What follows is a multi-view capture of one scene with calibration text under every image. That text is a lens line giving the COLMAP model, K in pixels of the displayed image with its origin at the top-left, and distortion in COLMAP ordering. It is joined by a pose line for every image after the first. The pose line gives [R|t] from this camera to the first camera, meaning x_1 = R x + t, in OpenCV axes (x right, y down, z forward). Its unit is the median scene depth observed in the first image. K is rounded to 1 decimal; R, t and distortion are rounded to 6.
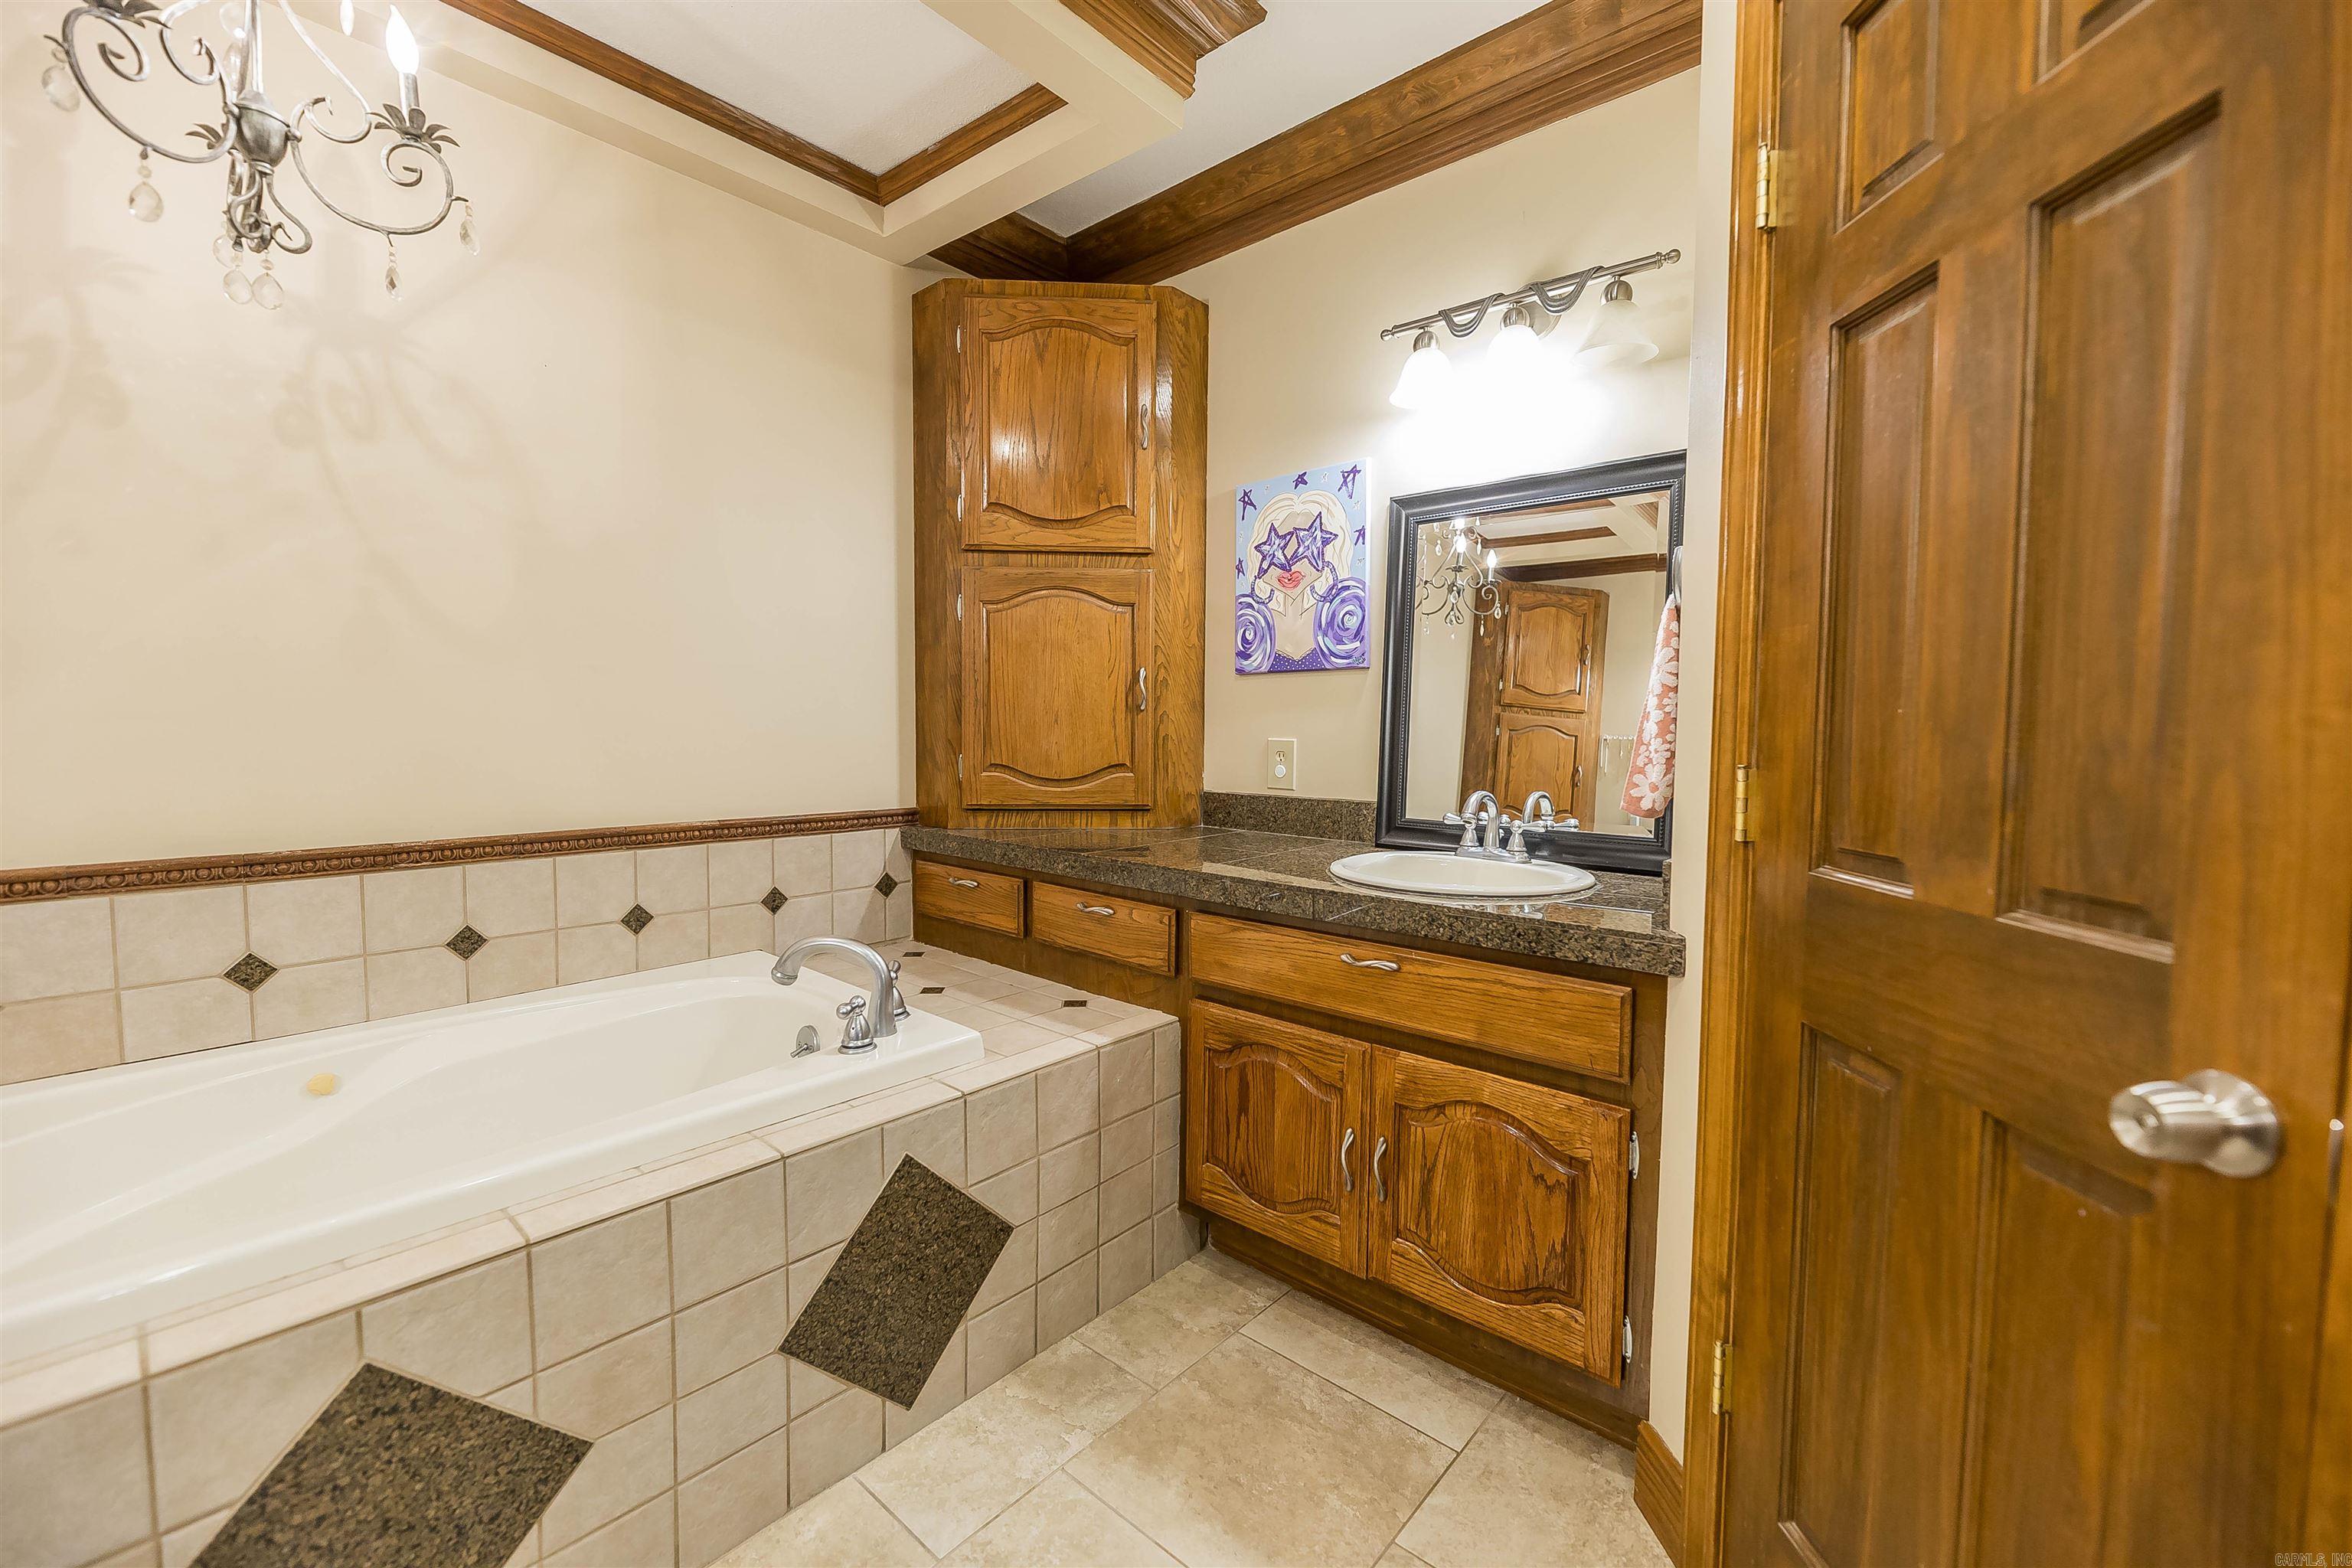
lens RADIAL K [[944.1, 0, 1181.5], [0, 944.1, 782.6], [0, 0, 1]] dist [-0.002355, -0.004475]
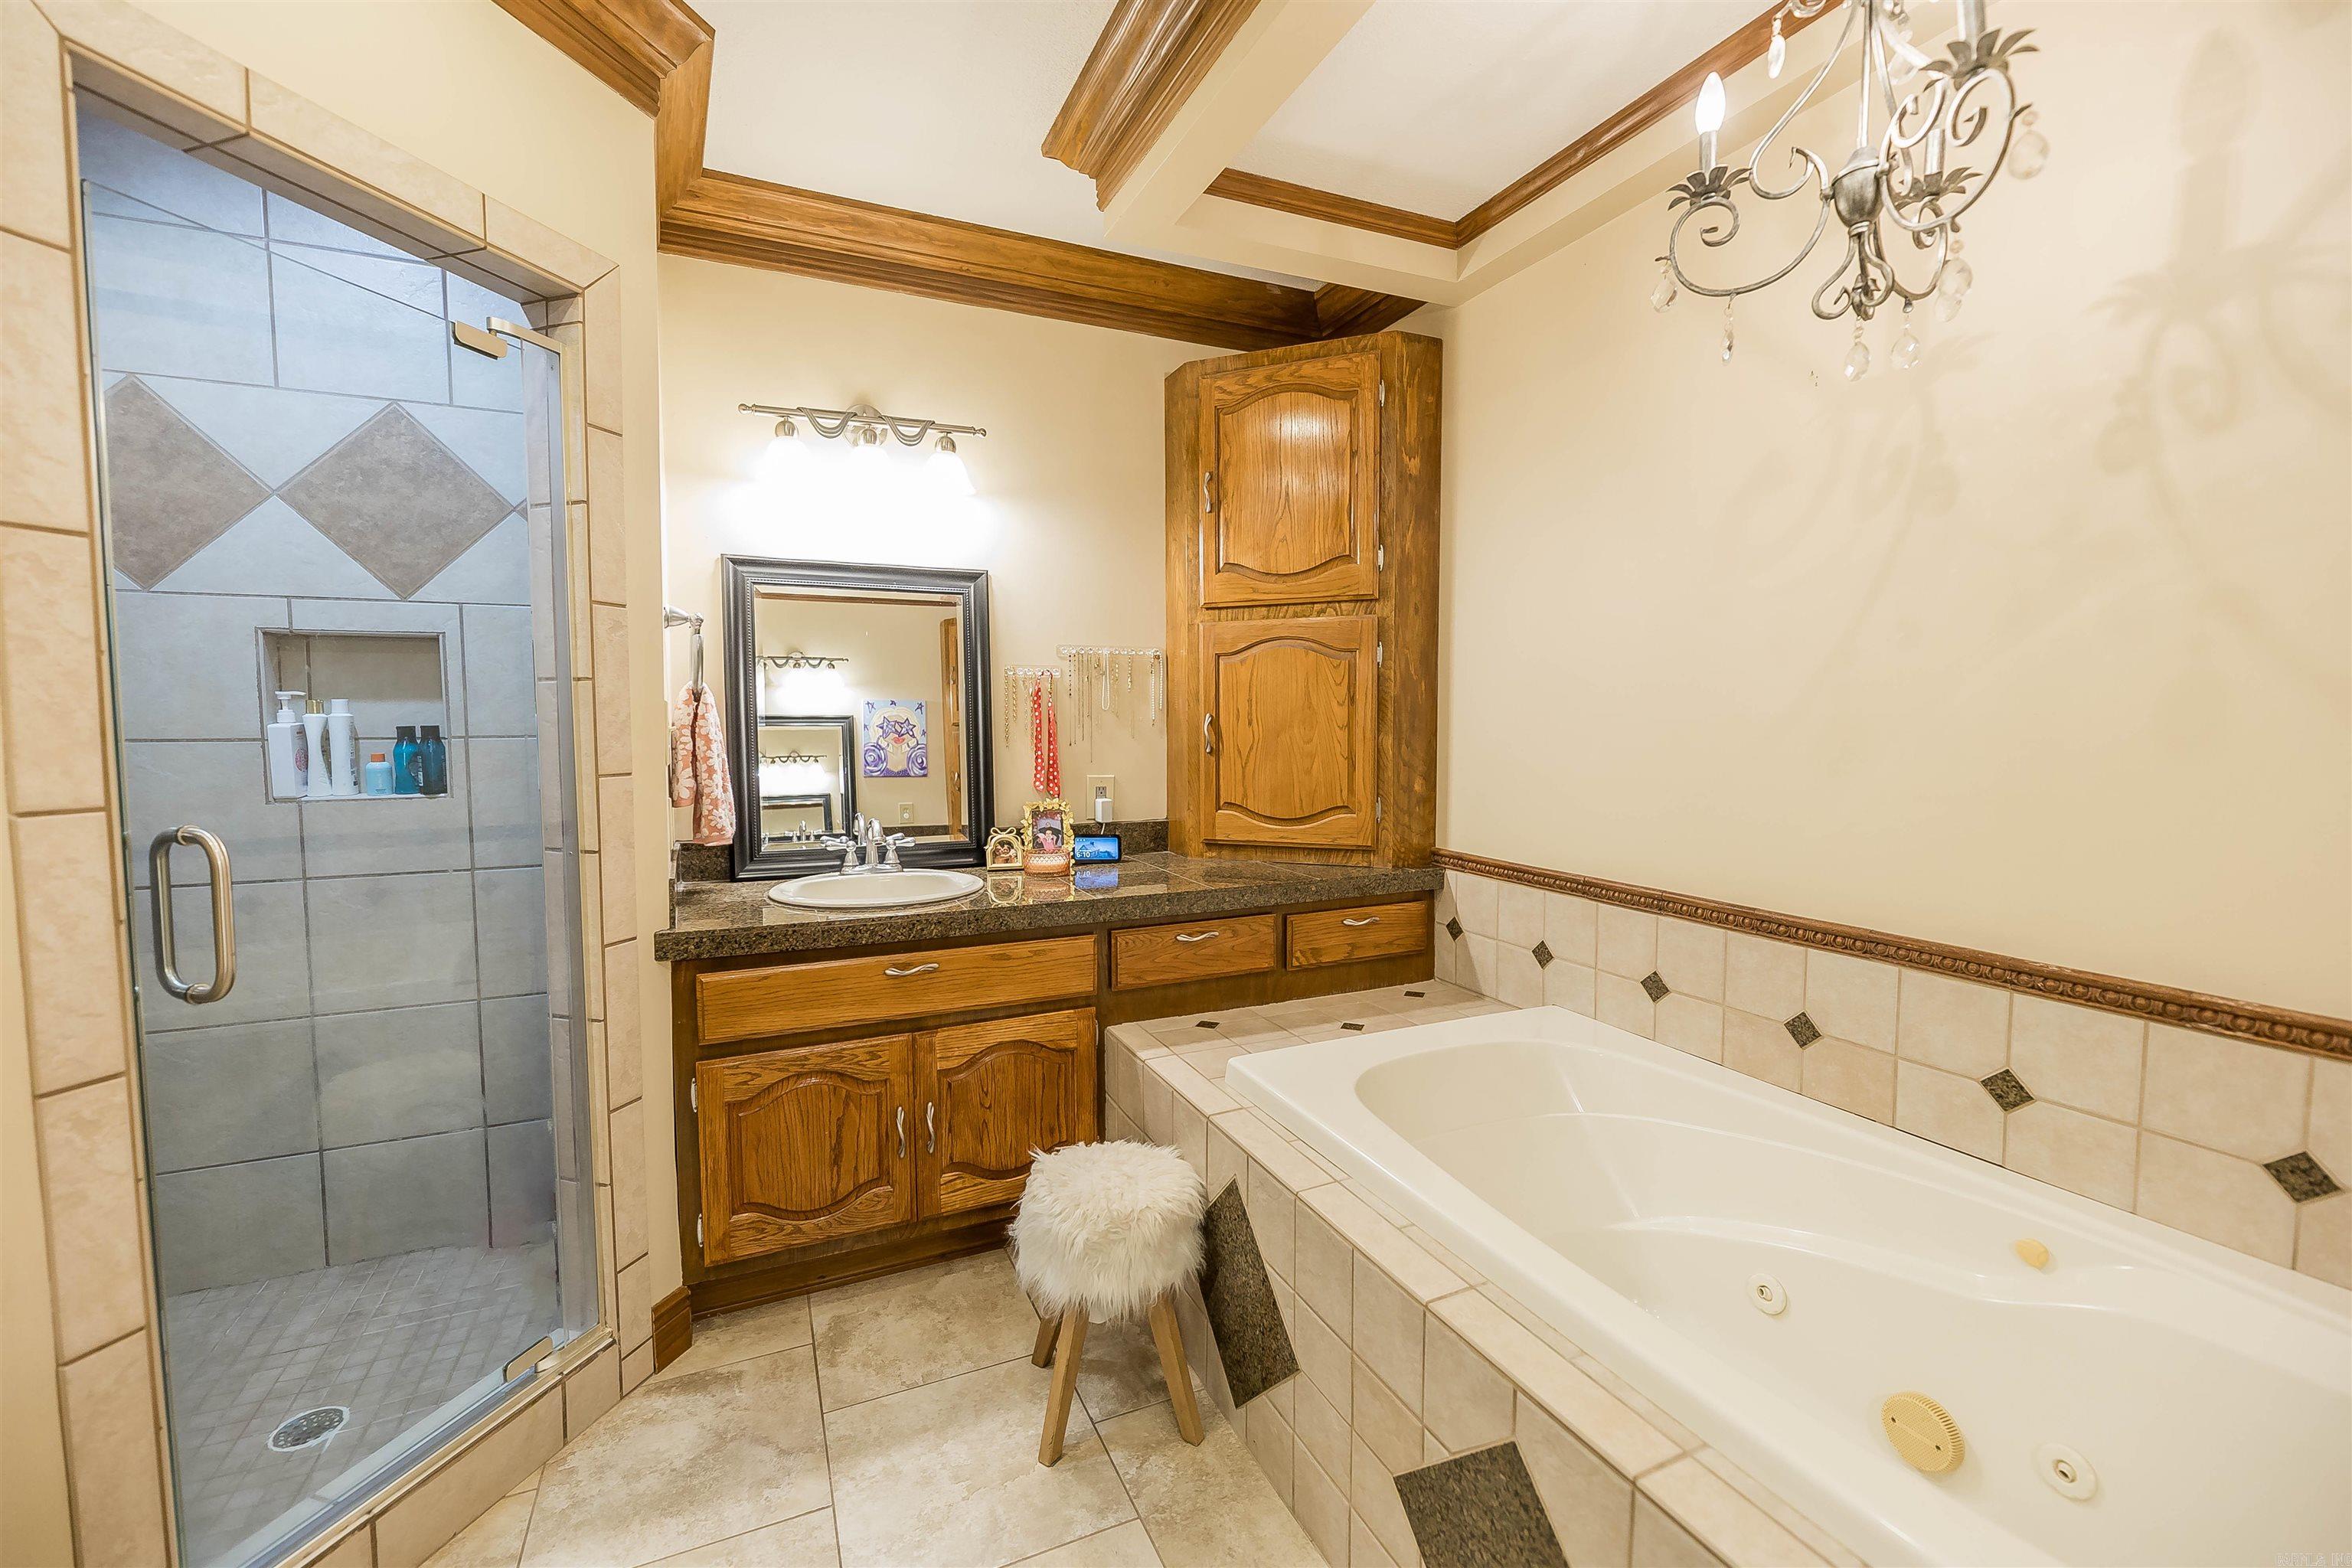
lens RADIAL K [[958.4, 0, 1169.8], [0, 958.4, 780.2], [0, 0, 1]] dist [-0.001989, -0.000593]
pose [[-0.410795, 0.053819, -0.910138, 0.120250], [-0.060028, 0.994494, 0.085901, -0.102407], [0.909749, 0.089922, -0.405303, 0.529853]]
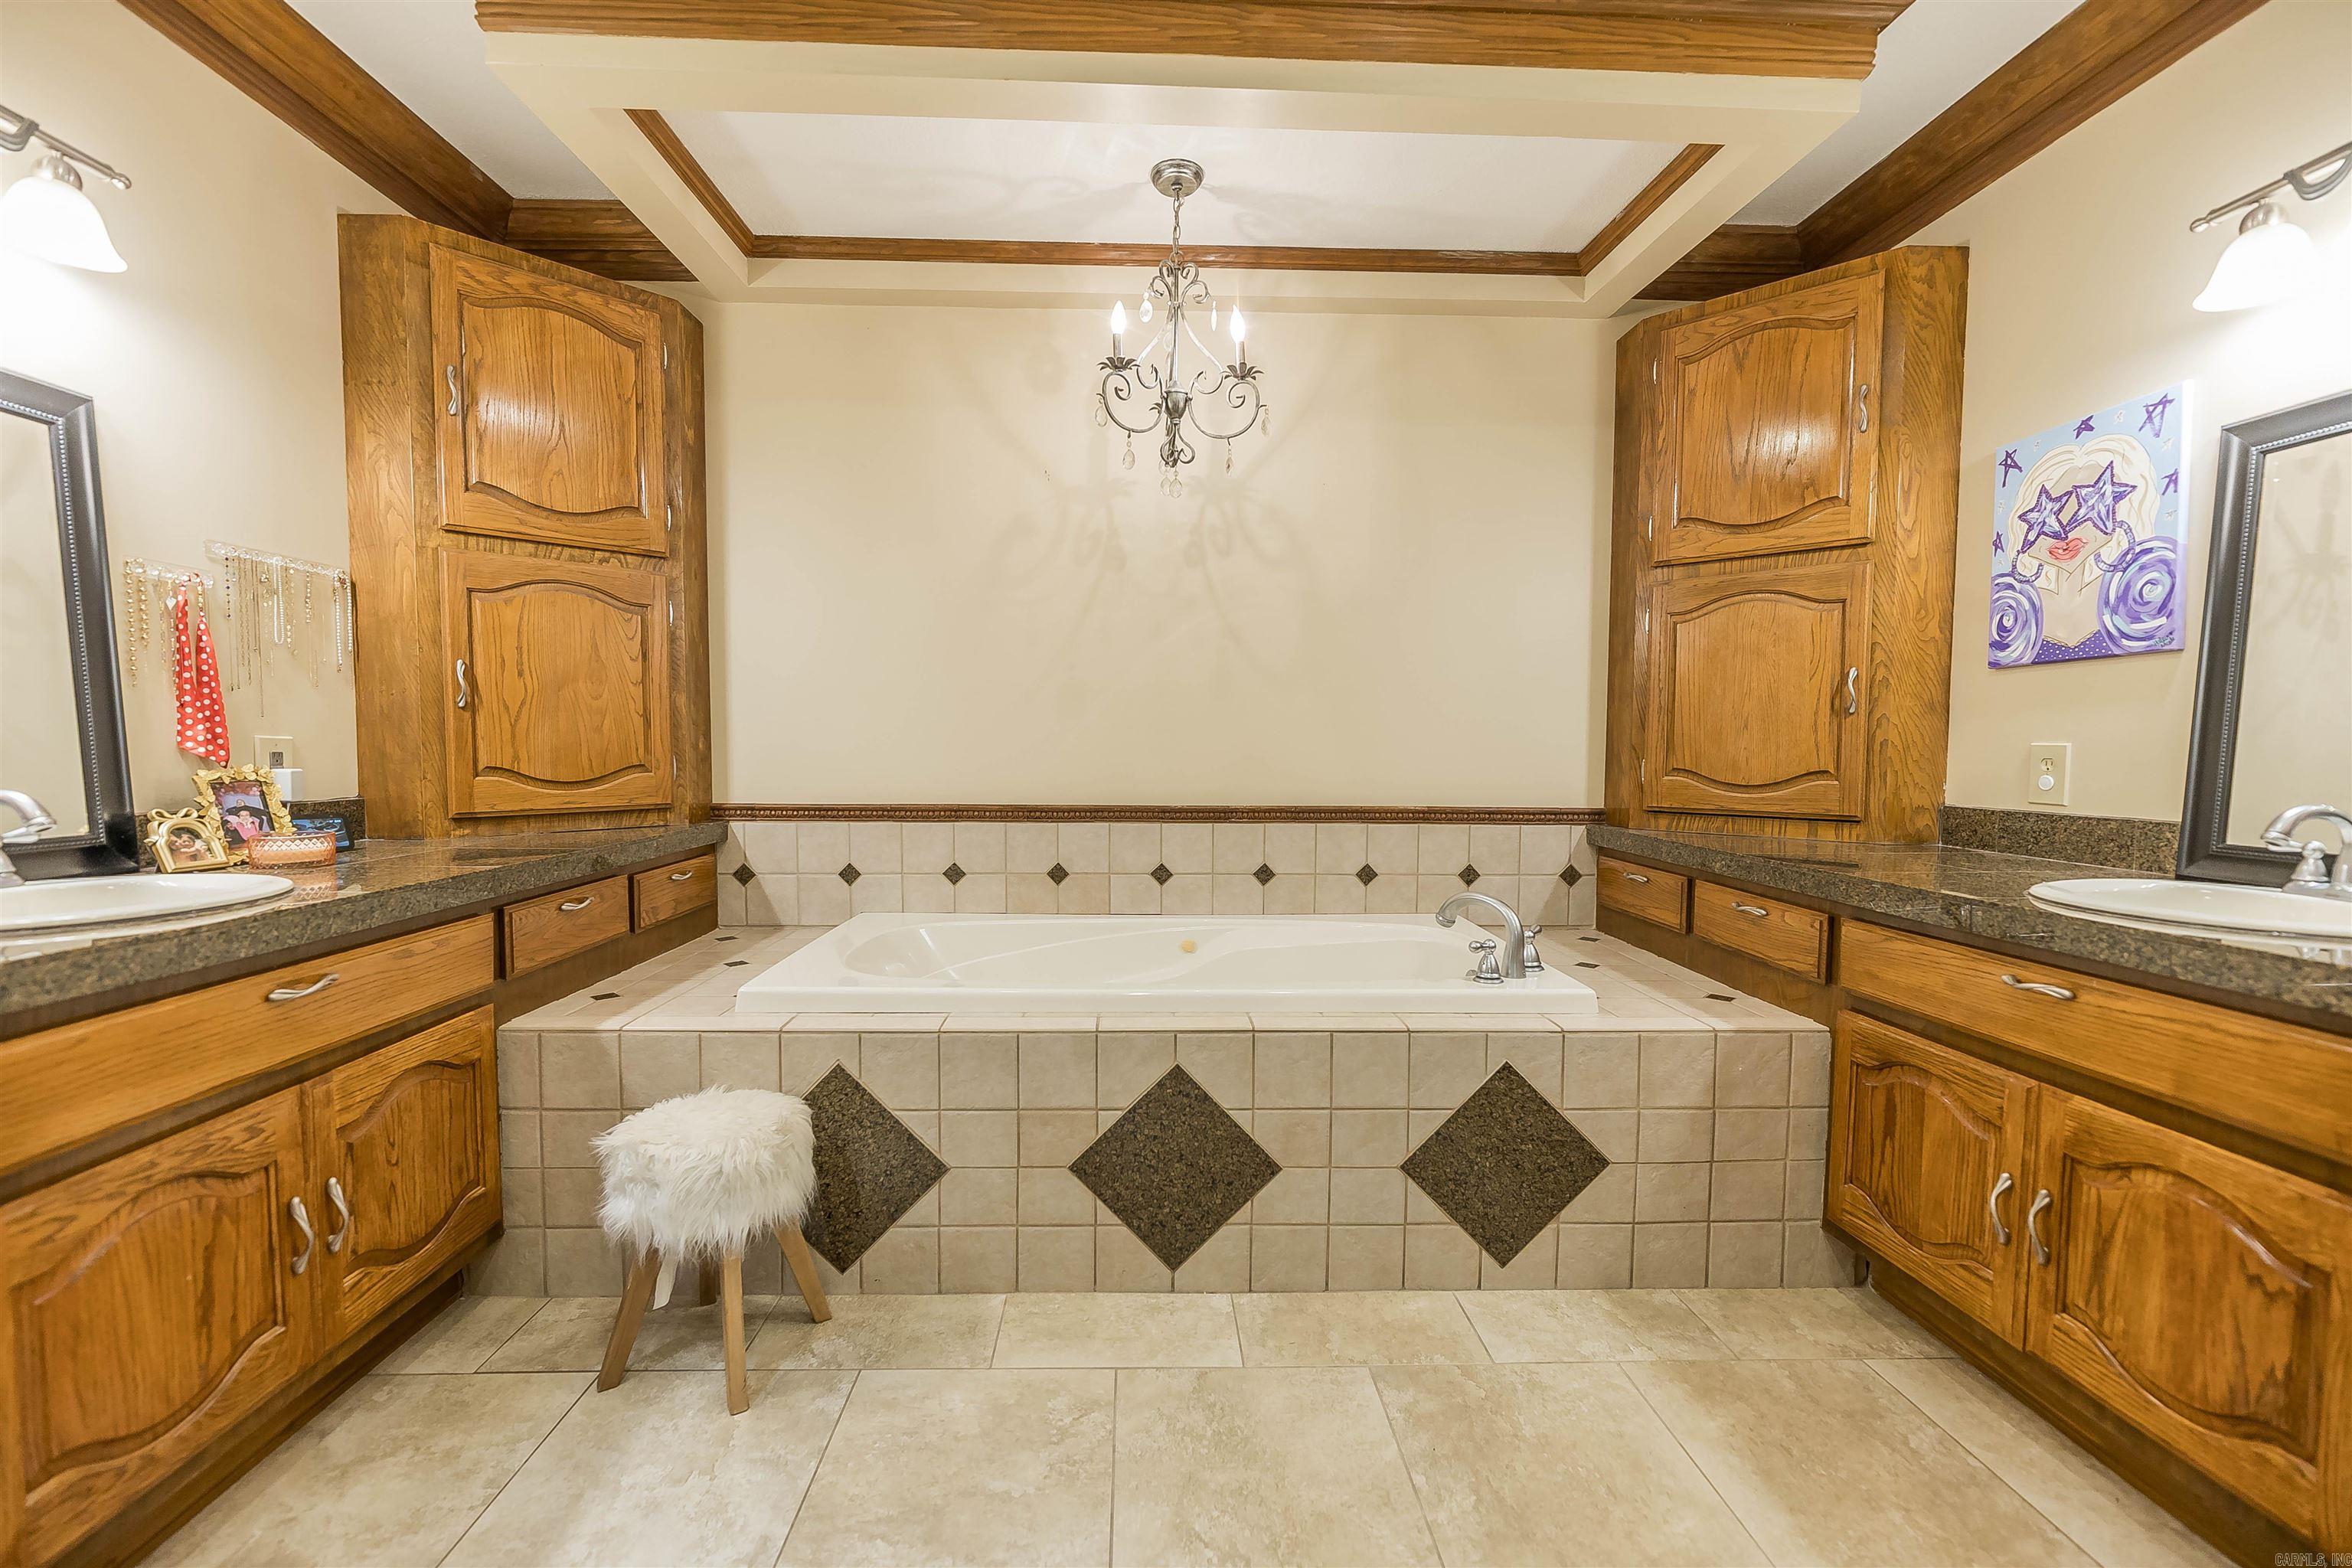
lens RADIAL K [[947.4, 0, 1173.7], [0, 947.4, 792.4], [0, 0, 1]] dist [-0.001661, -0.000999]
pose [[0.689685, 0.033707, -0.723325, 0.240991], [-0.044314, 0.999008, 0.004301, 0.036558], [0.722752, 0.029087, 0.690495, -0.166719]]
